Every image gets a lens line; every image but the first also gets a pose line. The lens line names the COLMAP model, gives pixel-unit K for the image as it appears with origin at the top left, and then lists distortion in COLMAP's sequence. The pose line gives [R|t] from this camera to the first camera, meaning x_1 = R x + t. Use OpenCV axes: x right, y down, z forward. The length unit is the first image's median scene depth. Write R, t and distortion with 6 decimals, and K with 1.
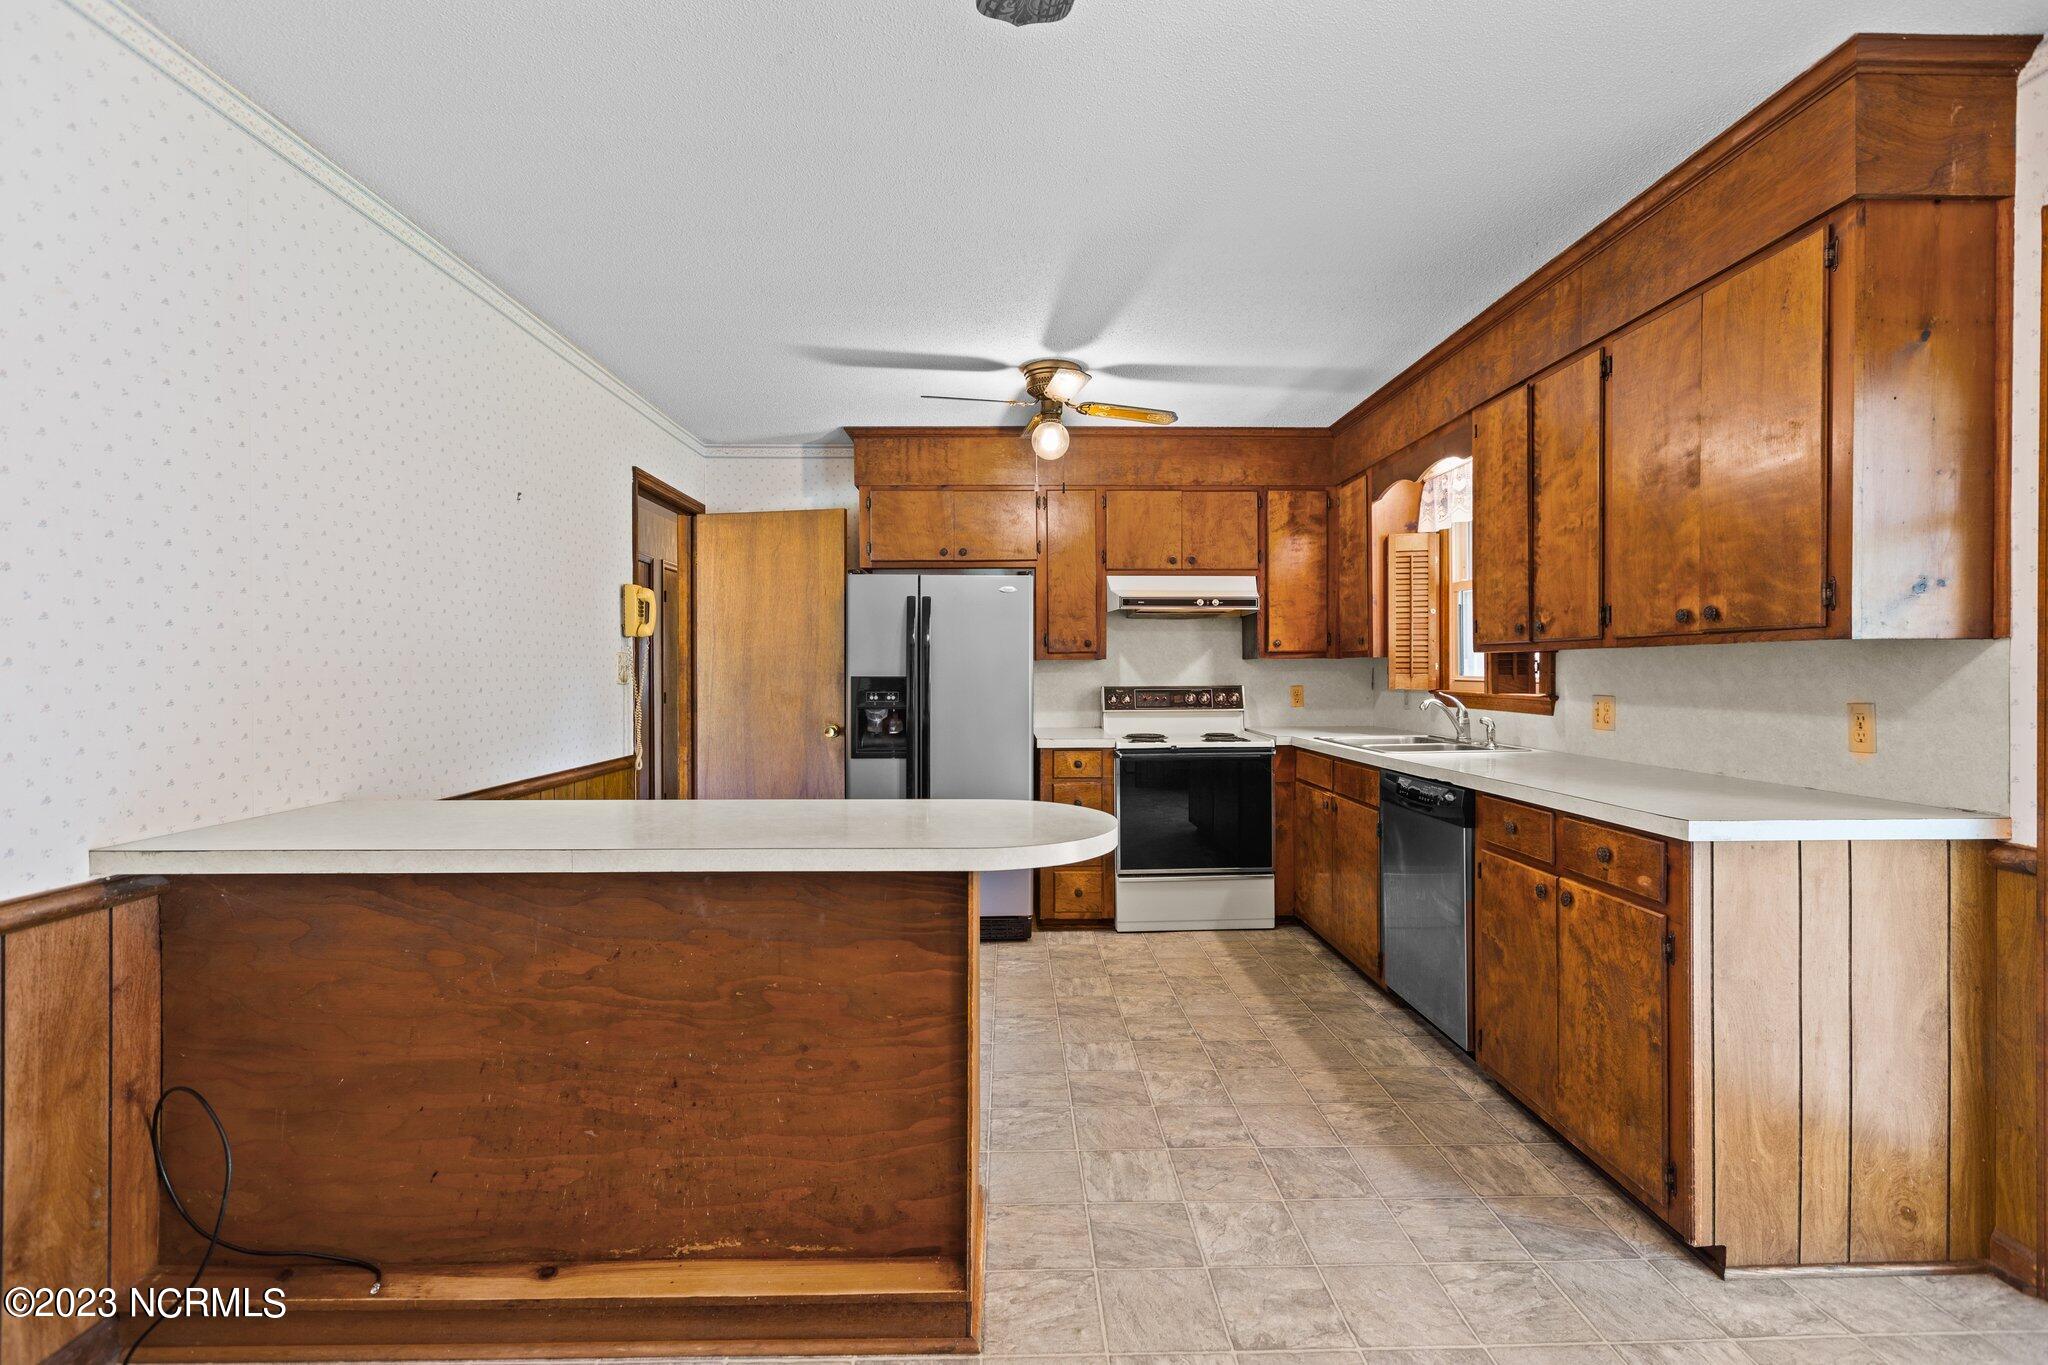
lens RADIAL K [[937.9, 0, 1025.6], [0, 937.9, 676.3], [0, 0, 1]] dist [0.000522, 0.000103]
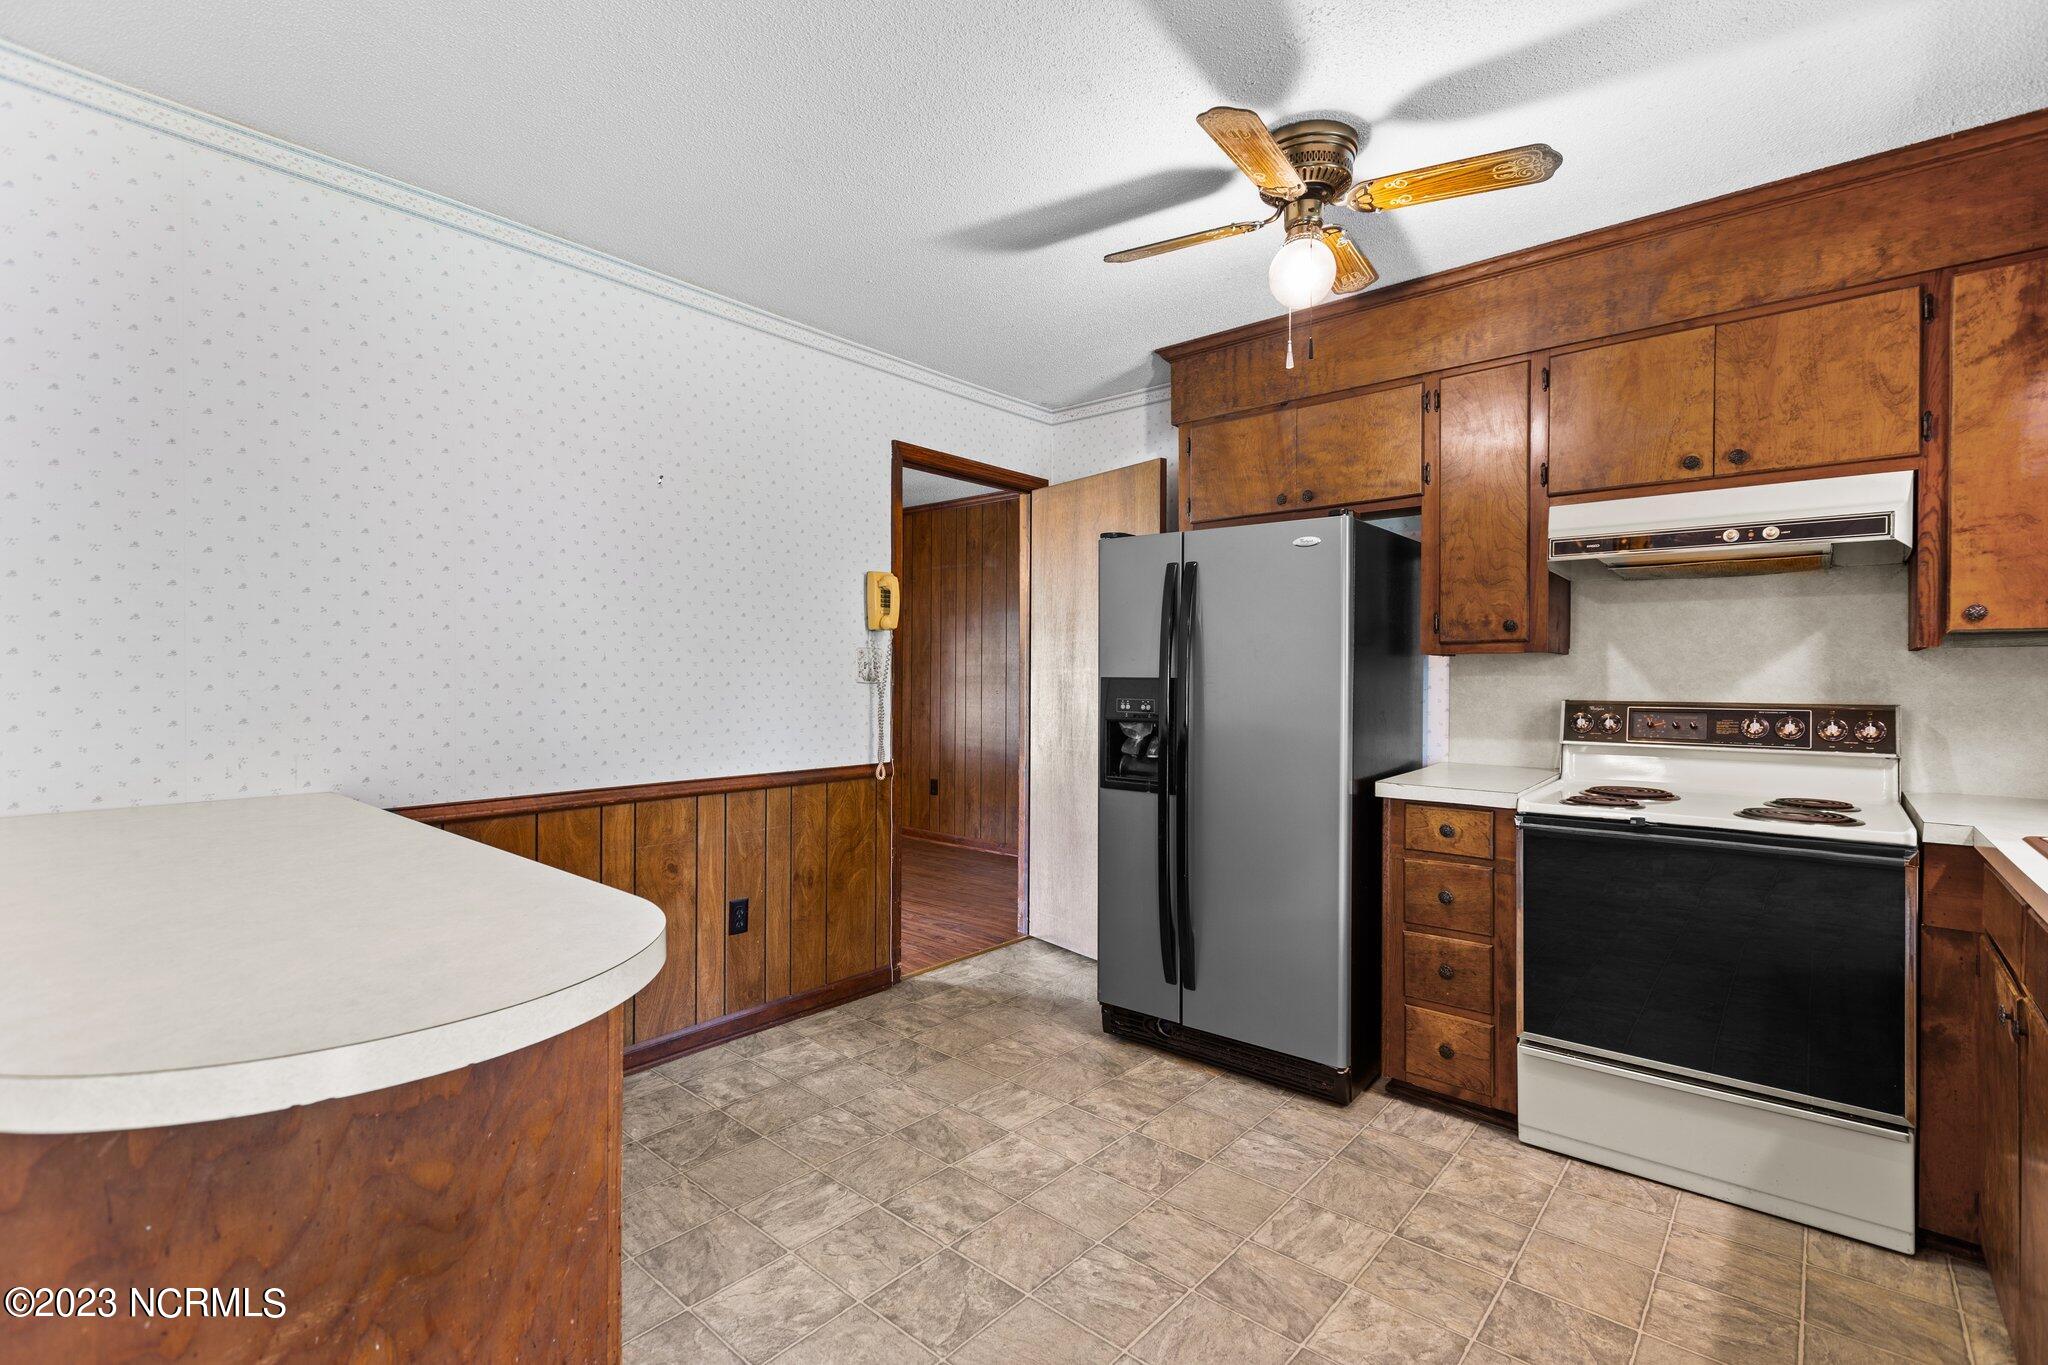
lens RADIAL K [[918.1, 0, 1024.0], [0, 918.1, 682.5], [0, 0, 1]] dist [-0.000118, -0.000065]
pose [[0.739517, 0.012528, -0.673021, 0.228065], [-0.011670, 0.999915, 0.005791, 0.000714], [0.673036, 0.003572, 0.739601, 0.371908]]
